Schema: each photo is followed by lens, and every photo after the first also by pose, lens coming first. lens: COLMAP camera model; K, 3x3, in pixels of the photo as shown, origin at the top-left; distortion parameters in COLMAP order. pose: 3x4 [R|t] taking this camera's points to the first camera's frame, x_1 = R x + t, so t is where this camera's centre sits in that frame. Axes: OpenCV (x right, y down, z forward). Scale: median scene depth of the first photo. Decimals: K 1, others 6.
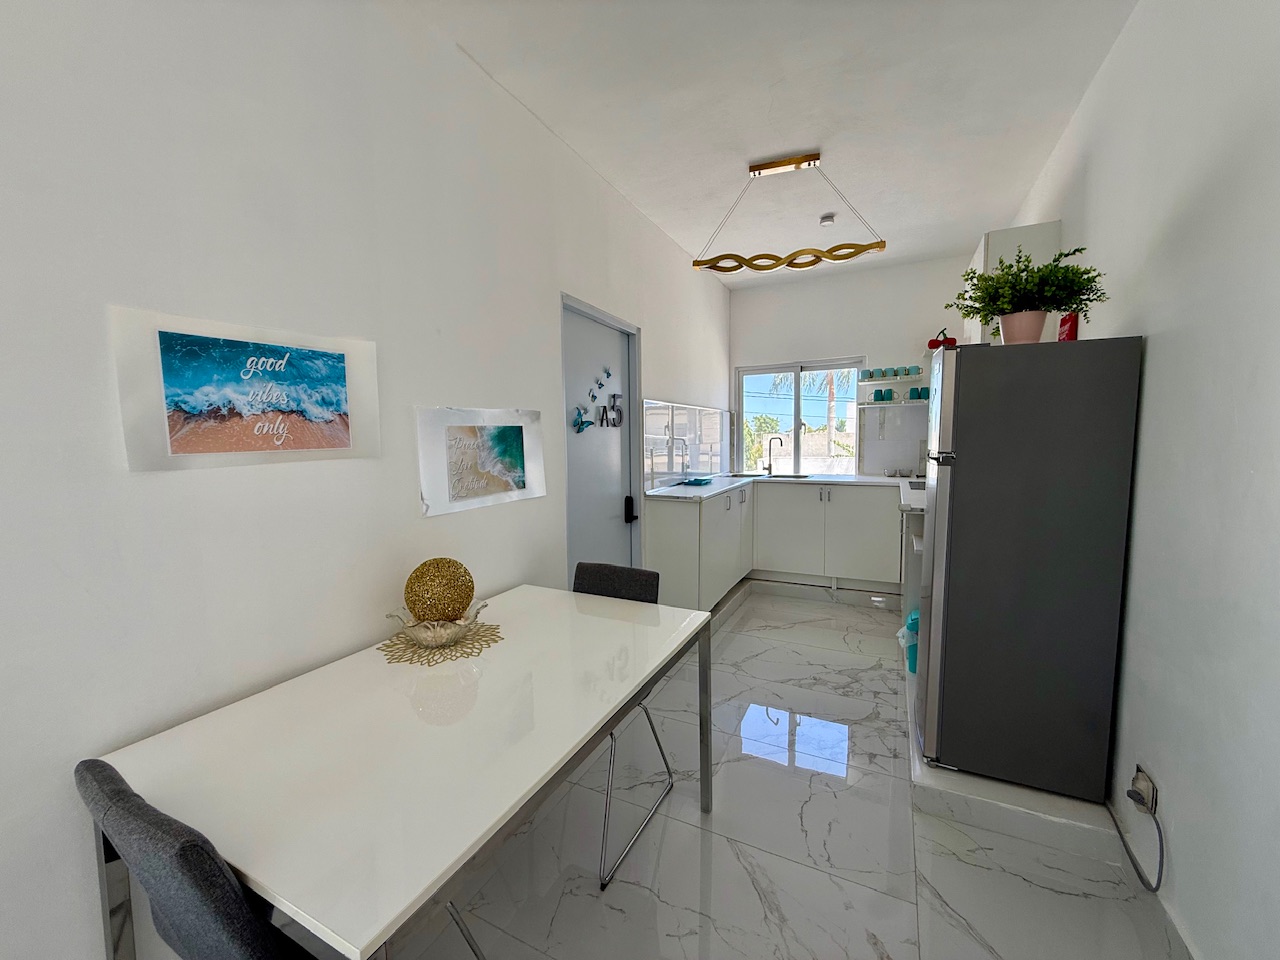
lens RADIAL K [[510.3, 0, 635.9], [0, 510.3, 479.1], [0, 0, 1]] dist [0.000249, -0.000053]
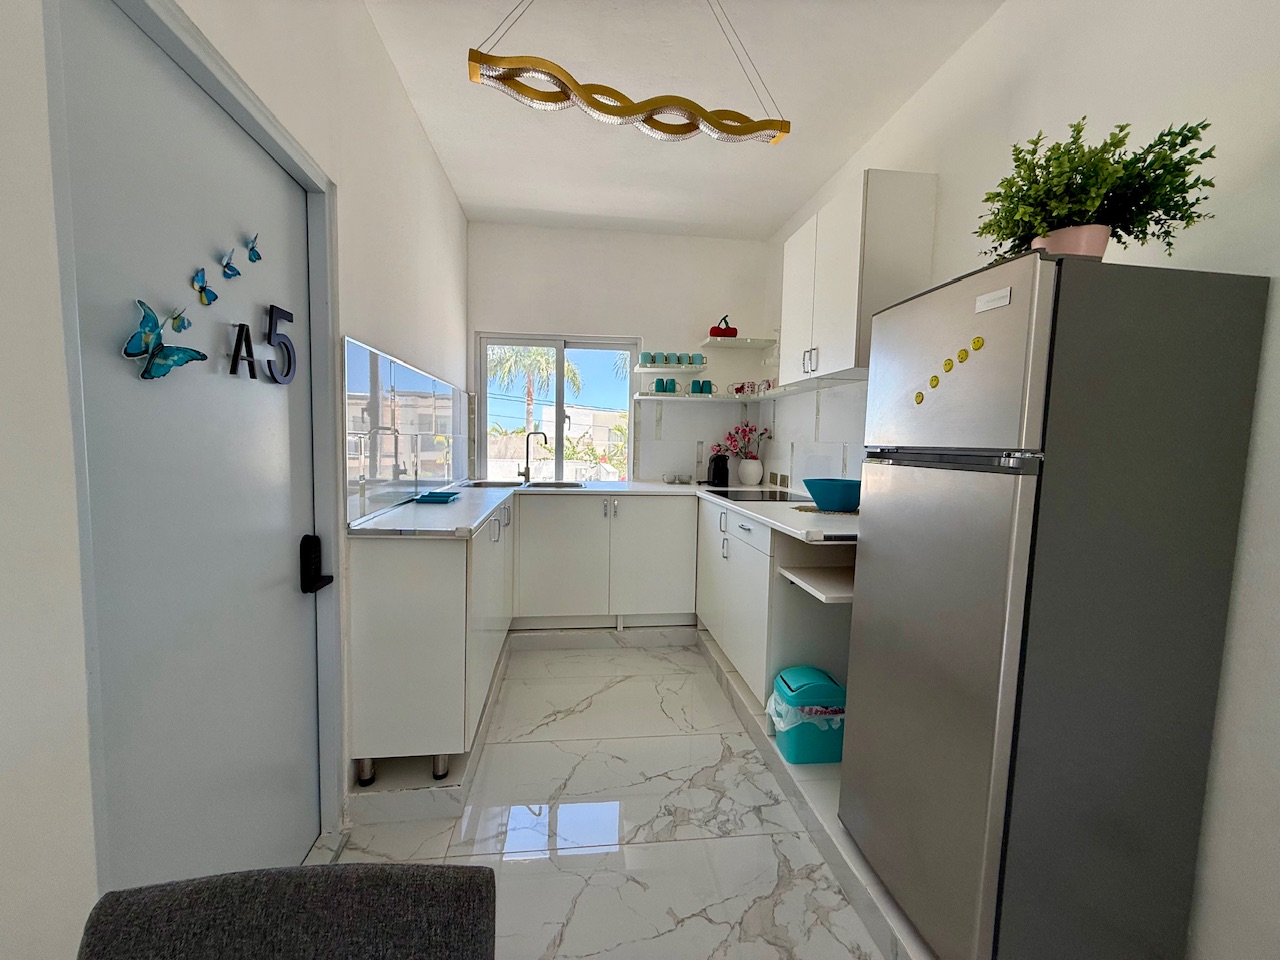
lens RADIAL K [[510.3, 0, 635.9], [0, 510.3, 479.1], [0, 0, 1]] dist [0.000249, -0.000053]
pose [[0.830759, -0.008853, 0.556562, -0.021620], [0.011667, 0.999931, -0.001510, -0.012402], [-0.556510, 0.007748, 0.830805, 0.368916]]
